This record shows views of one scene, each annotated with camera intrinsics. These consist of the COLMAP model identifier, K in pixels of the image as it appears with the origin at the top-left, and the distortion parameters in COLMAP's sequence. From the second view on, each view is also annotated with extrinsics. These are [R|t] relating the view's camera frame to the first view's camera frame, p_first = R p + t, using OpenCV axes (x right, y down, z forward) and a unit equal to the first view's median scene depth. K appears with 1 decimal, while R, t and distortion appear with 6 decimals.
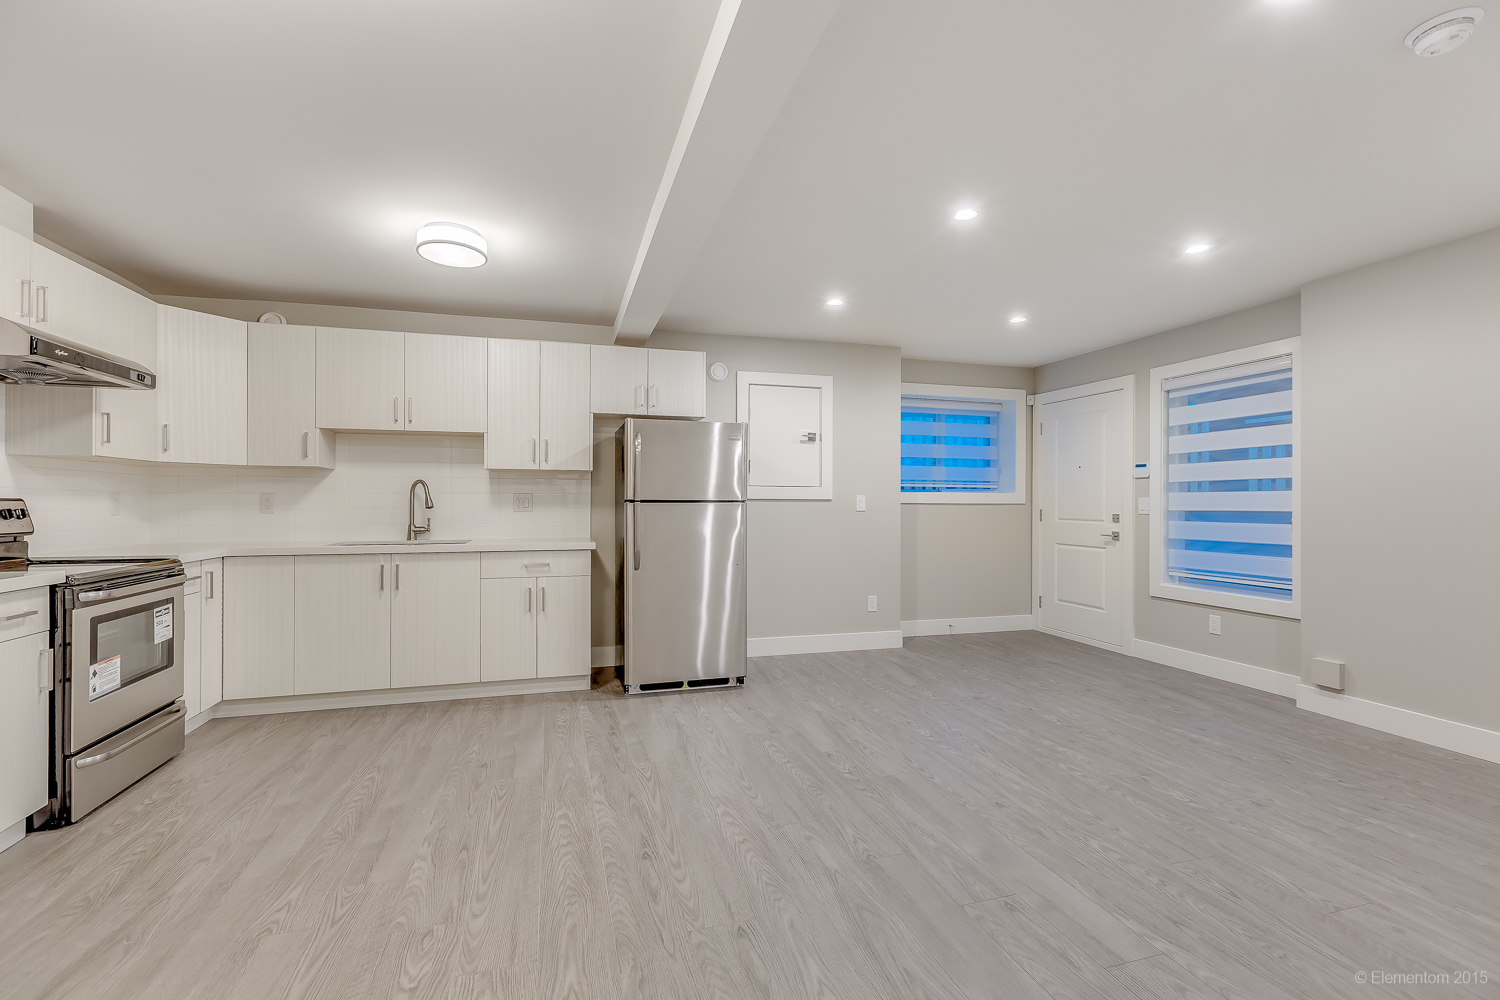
lens RADIAL K [[719.8, 0, 754.3], [0, 719.8, 499.7], [0, 0, 1]] dist [0.001390, 0.000739]
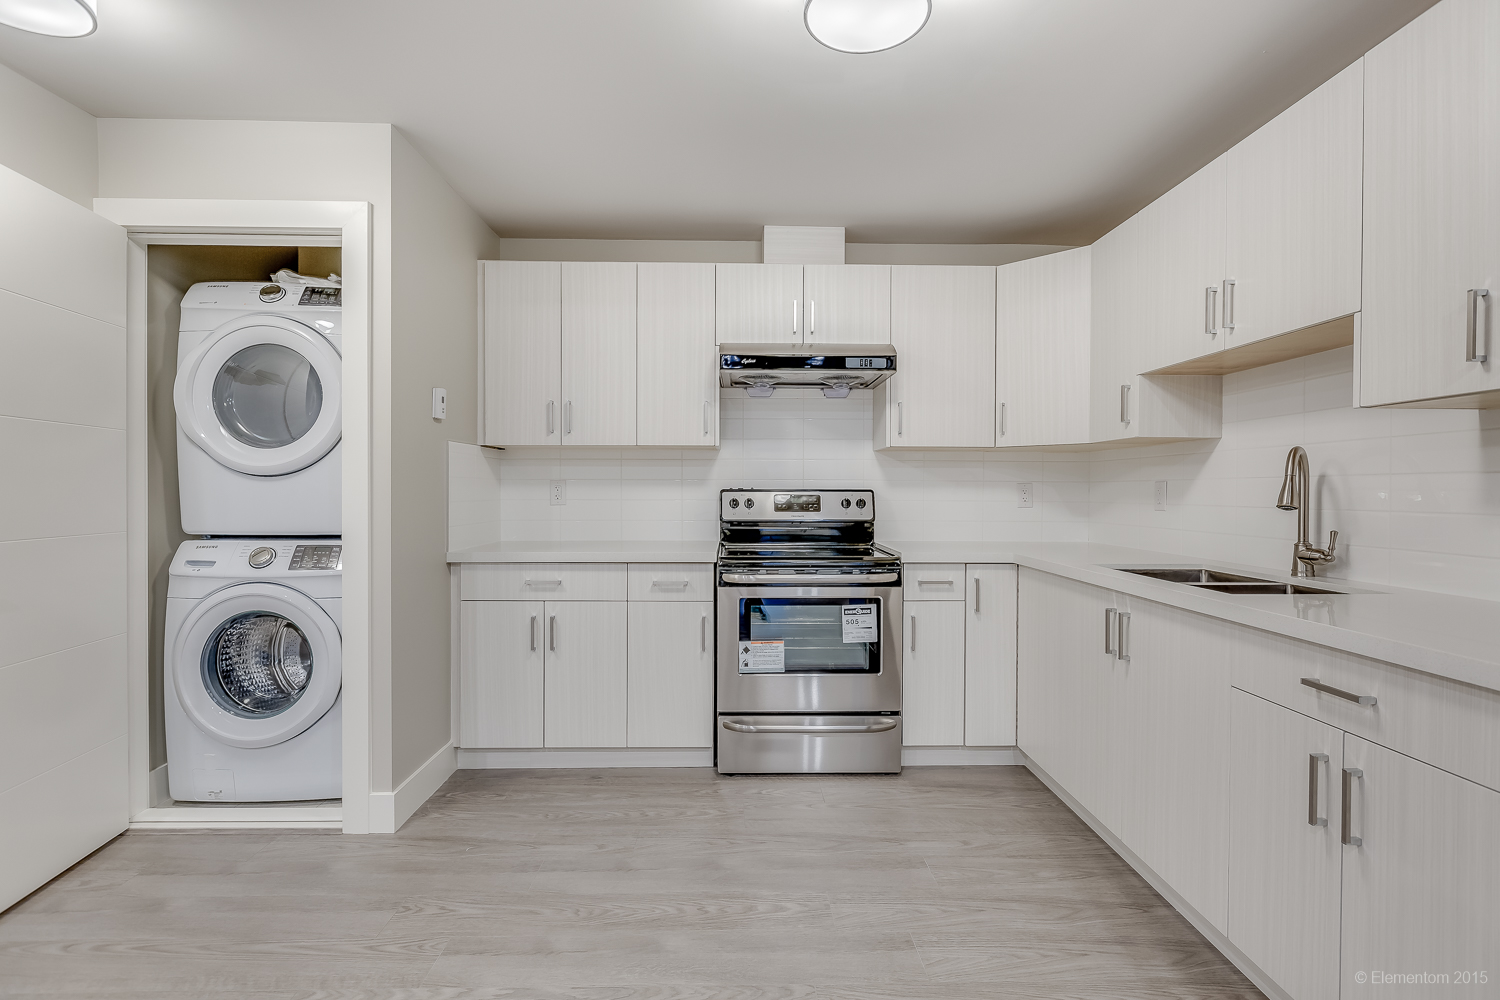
lens RADIAL K [[719.8, 0, 761.3], [0, 719.8, 500.3], [0, 0, 1]] dist [0.001390, 0.000739]
pose [[-0.277603, 0.015754, -0.960567, 0.108596], [0.002235, 0.999873, 0.015753, -0.002433], [0.960693, 0.002226, -0.277603, 1.163429]]
